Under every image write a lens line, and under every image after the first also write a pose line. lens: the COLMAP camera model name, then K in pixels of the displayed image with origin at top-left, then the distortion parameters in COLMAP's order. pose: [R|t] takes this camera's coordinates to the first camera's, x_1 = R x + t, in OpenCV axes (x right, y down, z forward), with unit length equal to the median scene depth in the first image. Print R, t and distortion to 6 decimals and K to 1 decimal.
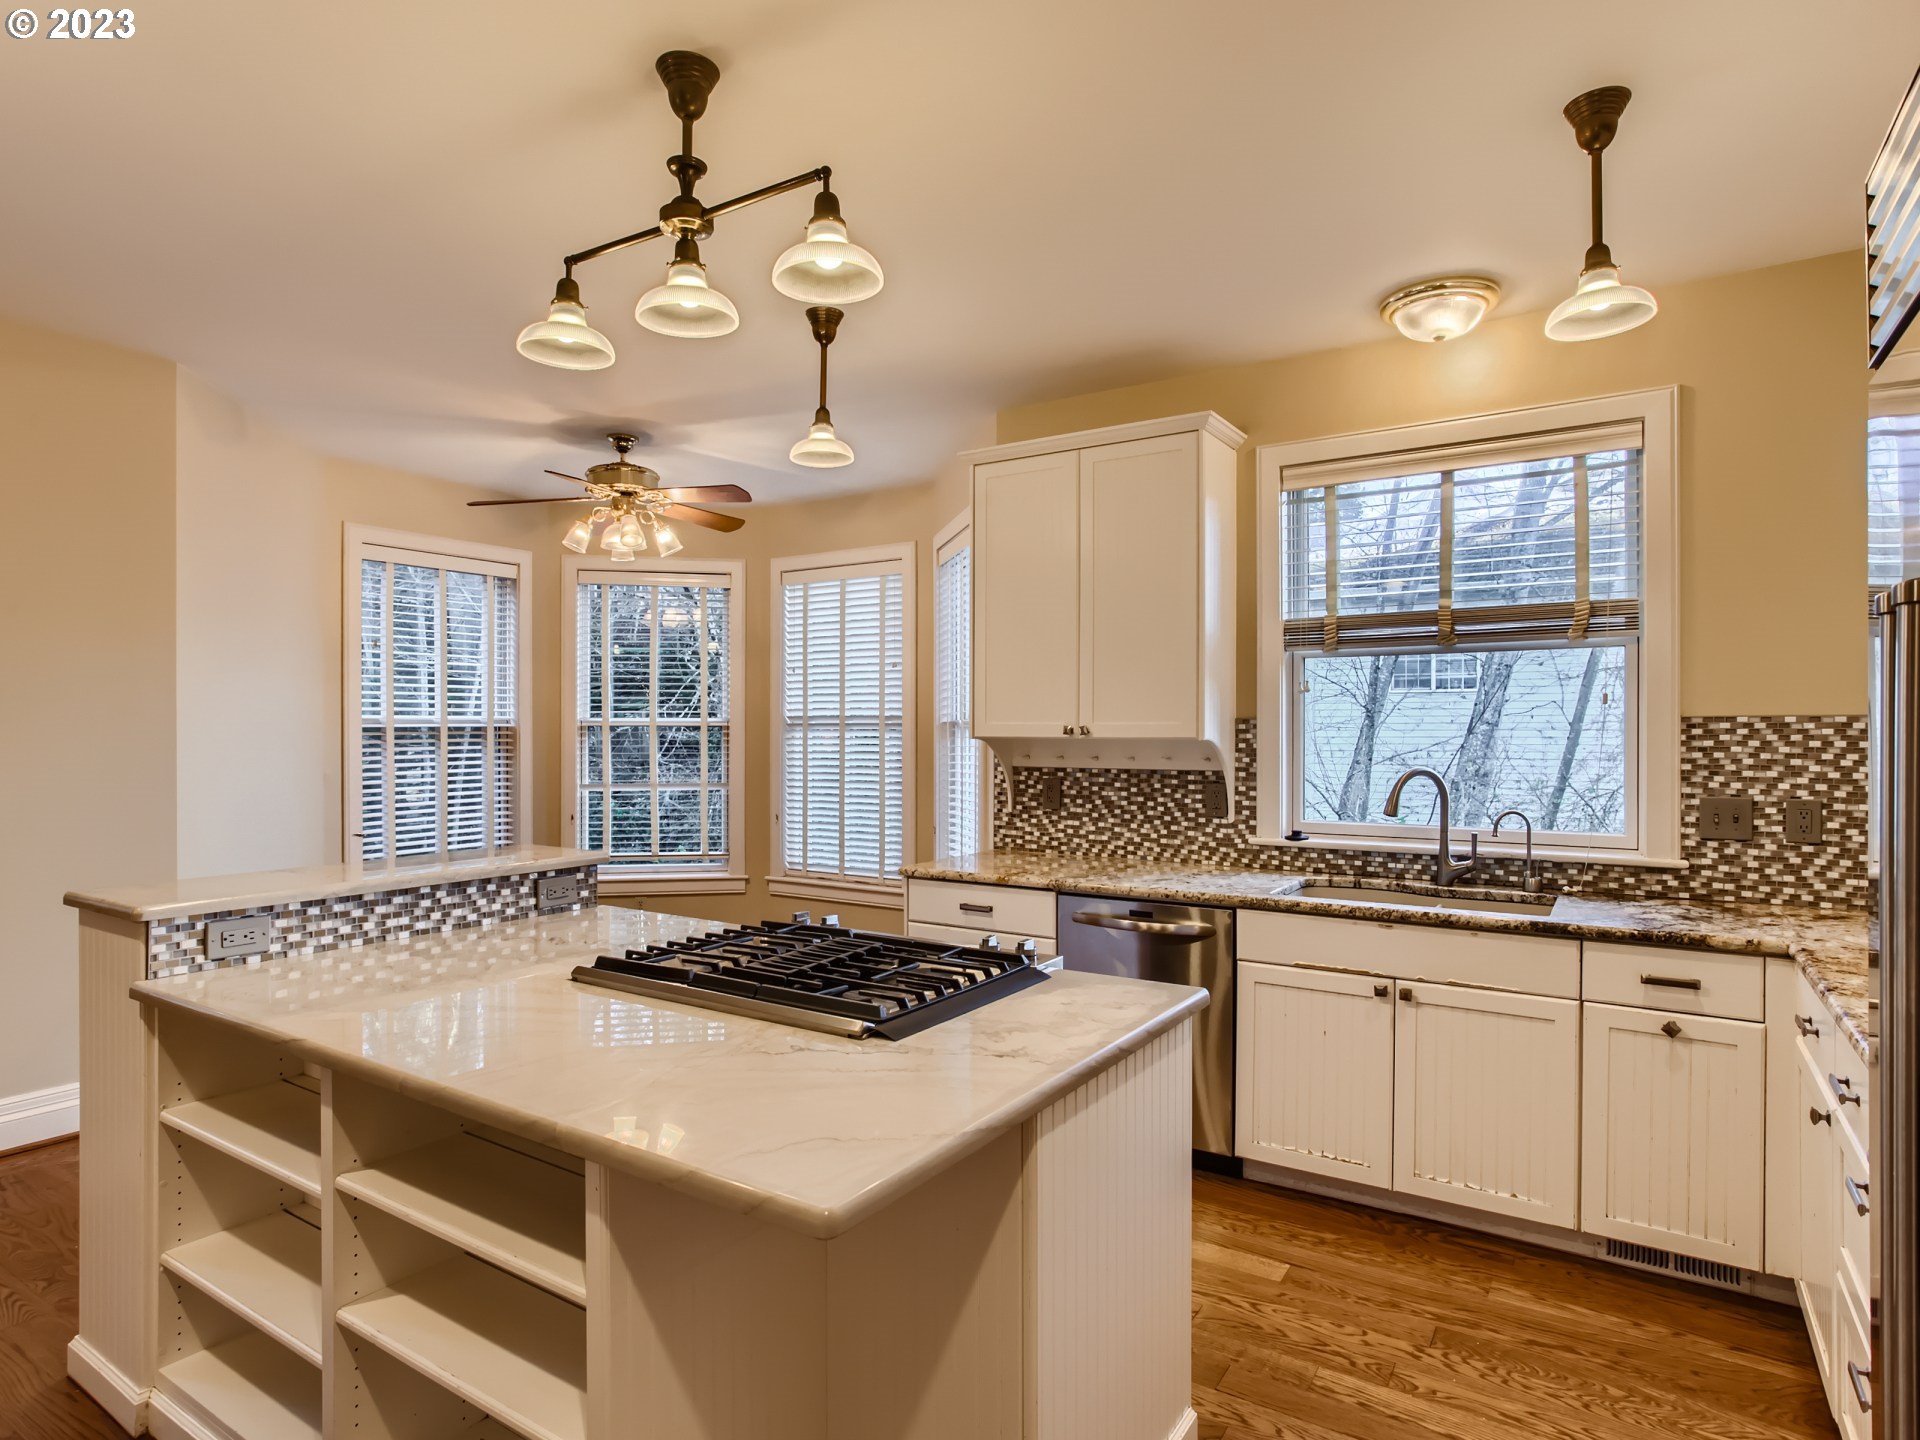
lens RADIAL K [[1044.4, 0, 956.1], [0, 1044.4, 736.4], [0, 0, 1]] dist [-0.038535, 0.024368]
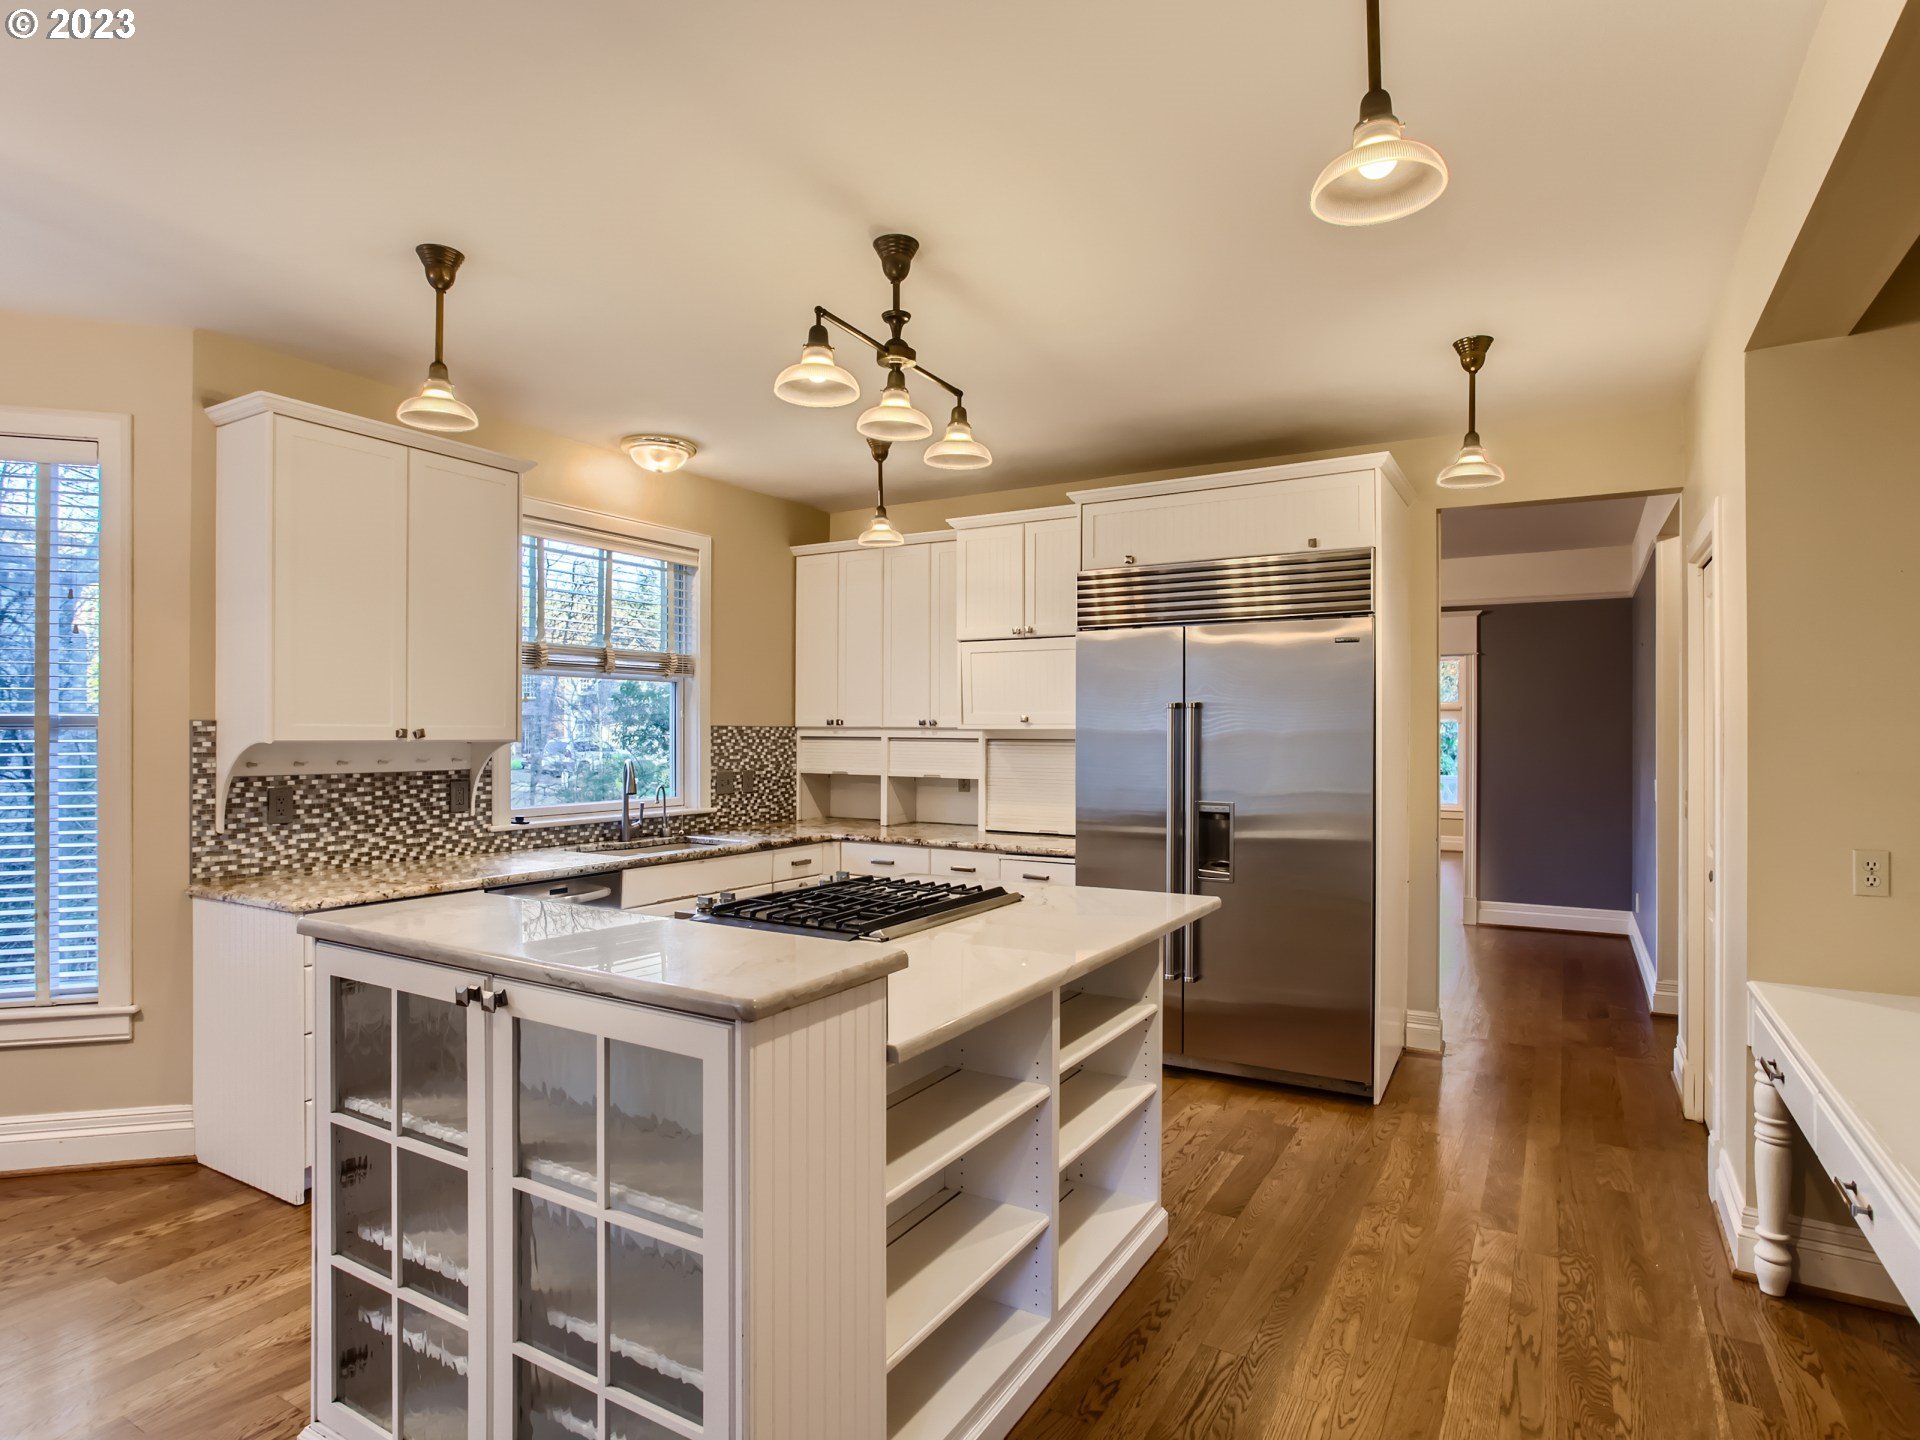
lens RADIAL K [[1044.4, 0, 940.1], [0, 1044.4, 730.5], [0, 0, 1]] dist [-0.038535, 0.024368]
pose [[-0.025818, 0.003706, 0.999660, -0.915472], [0.003329, 0.999988, -0.003621, -0.003317], [-0.999661, 0.003234, -0.025830, 0.554448]]
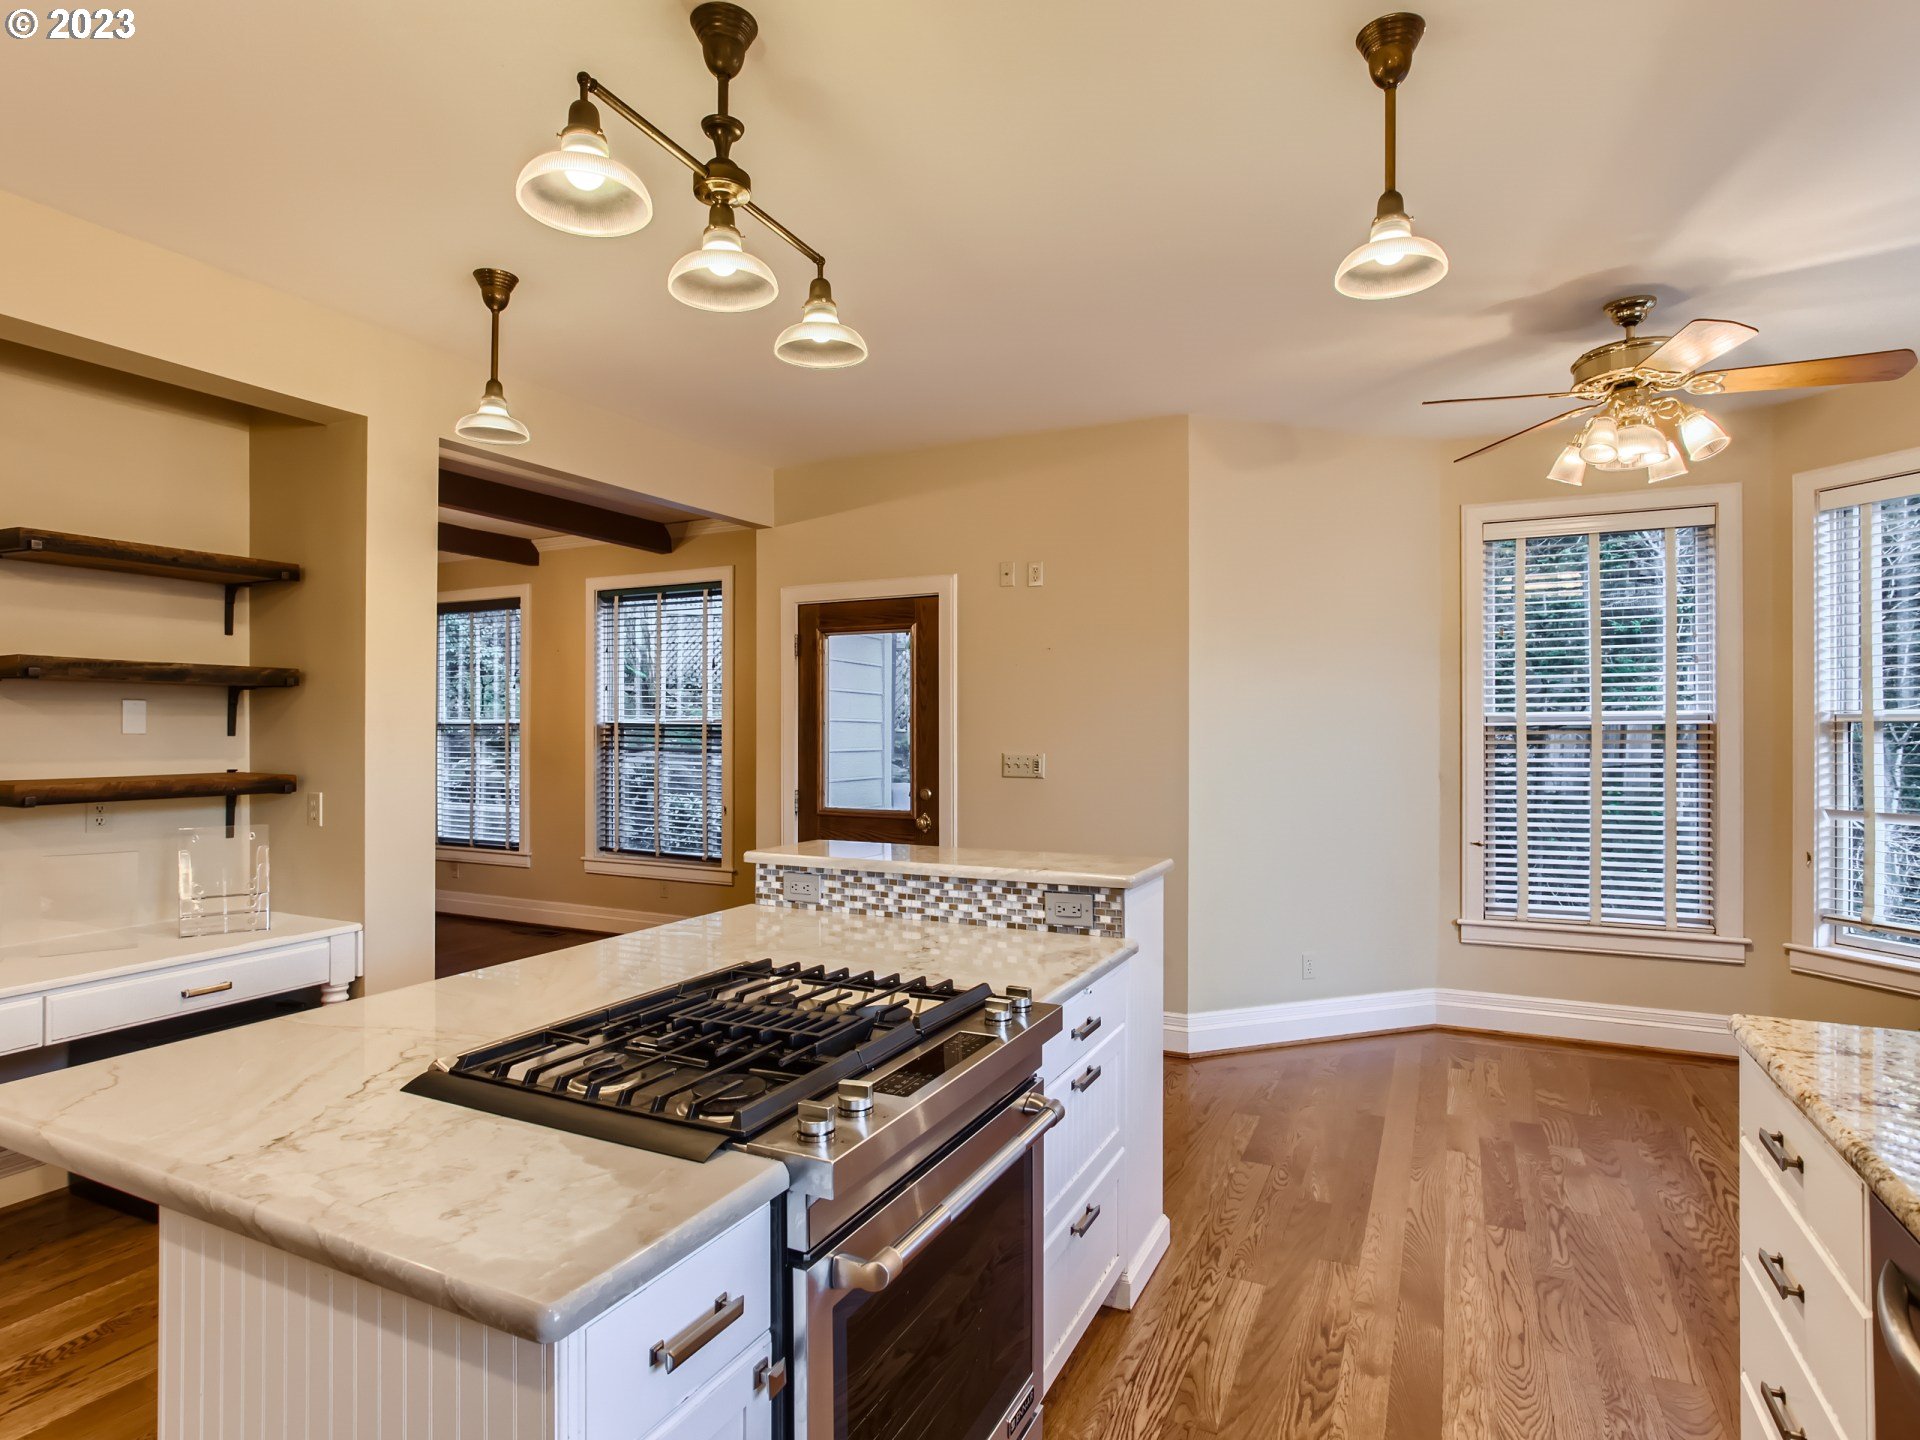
lens RADIAL K [[1044.4, 0, 957.9], [0, 1044.4, 726.9], [0, 0, 1]] dist [-0.038535, 0.024368]
pose [[0.128505, -0.002364, -0.991706, 0.402739], [-0.004768, 0.999984, -0.003002, -0.004423], [0.991697, 0.005114, 0.128492, 0.636803]]
